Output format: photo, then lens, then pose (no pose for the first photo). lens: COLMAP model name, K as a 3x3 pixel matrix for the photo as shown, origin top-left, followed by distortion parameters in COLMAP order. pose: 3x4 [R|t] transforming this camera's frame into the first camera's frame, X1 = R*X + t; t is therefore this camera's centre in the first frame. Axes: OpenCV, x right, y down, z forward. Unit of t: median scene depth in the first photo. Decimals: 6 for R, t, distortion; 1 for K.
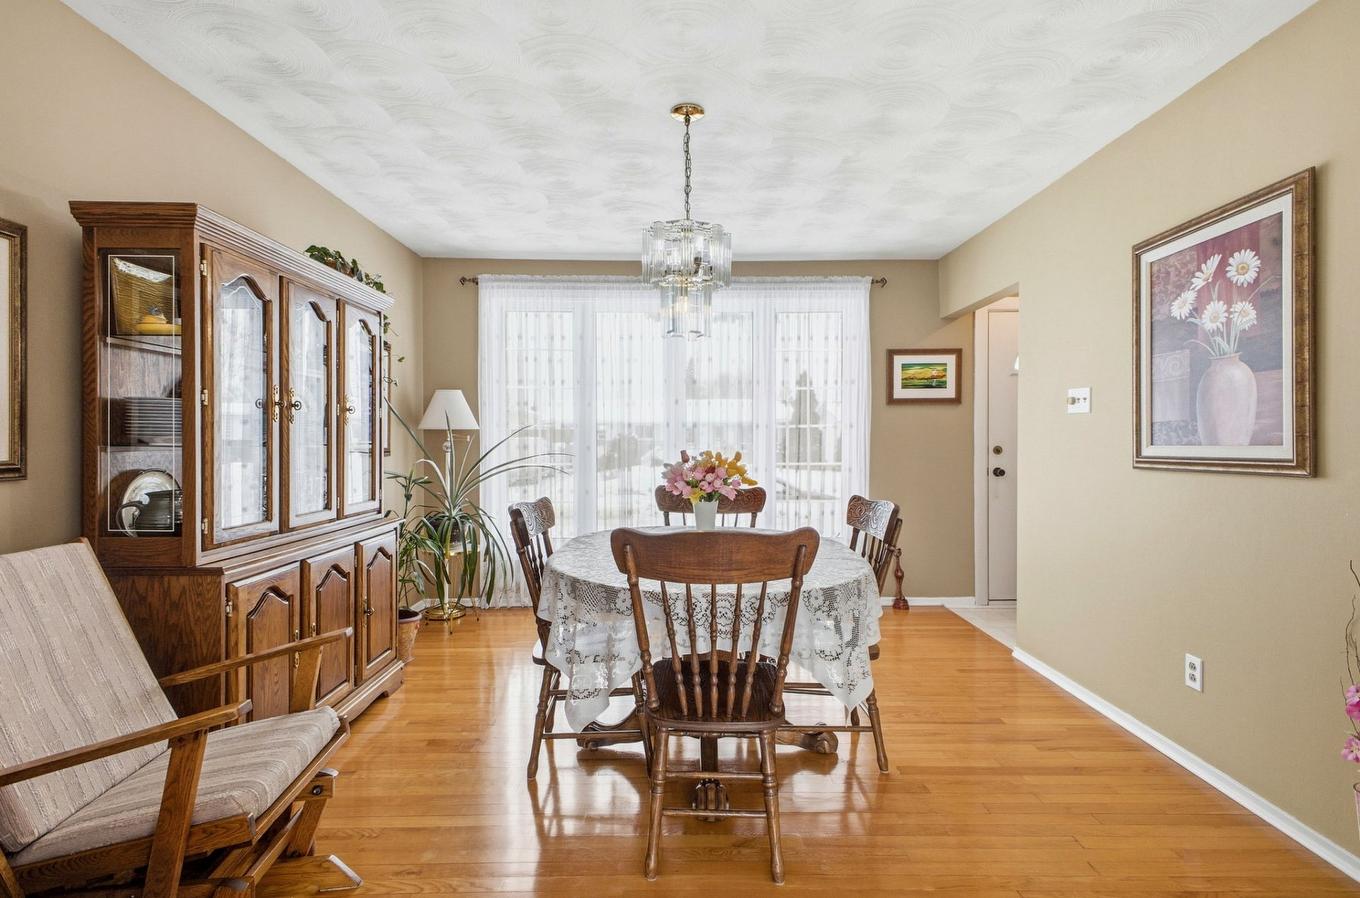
lens RADIAL K [[646.3, 0, 685.2], [0, 646.3, 450.0], [0, 0, 1]] dist [0.001138, -0.000183]
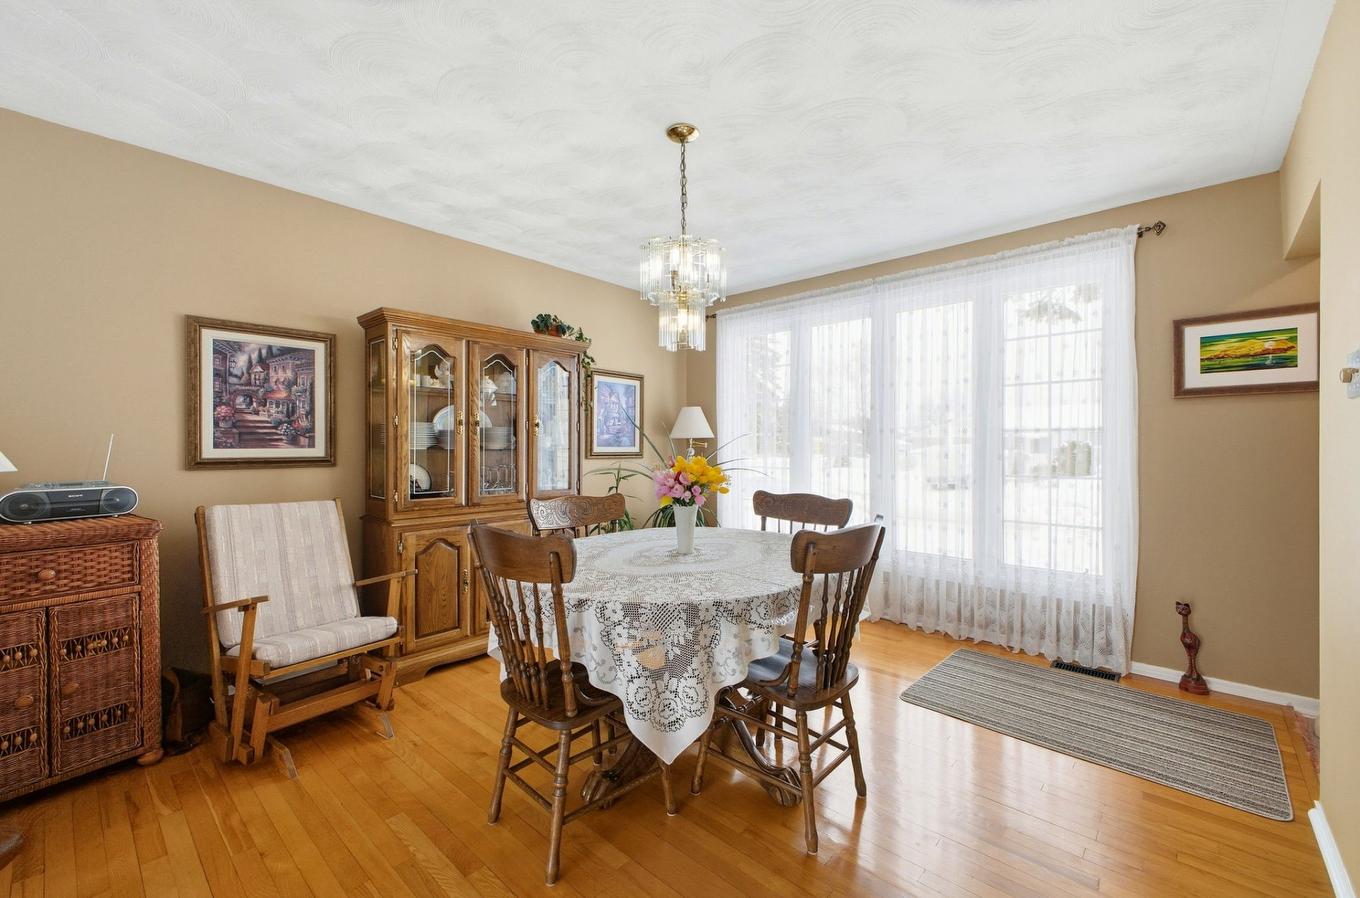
lens RADIAL K [[559.5, 0, 680.0], [0, 559.5, 449.0], [0, 0, 1]] dist [0.000188, -0.000738]
pose [[0.734690, 0.003968, -0.678392, 0.342235], [-0.012645, 0.999889, -0.007845, -0.002237], [0.678285, 0.014342, 0.734659, 0.187150]]
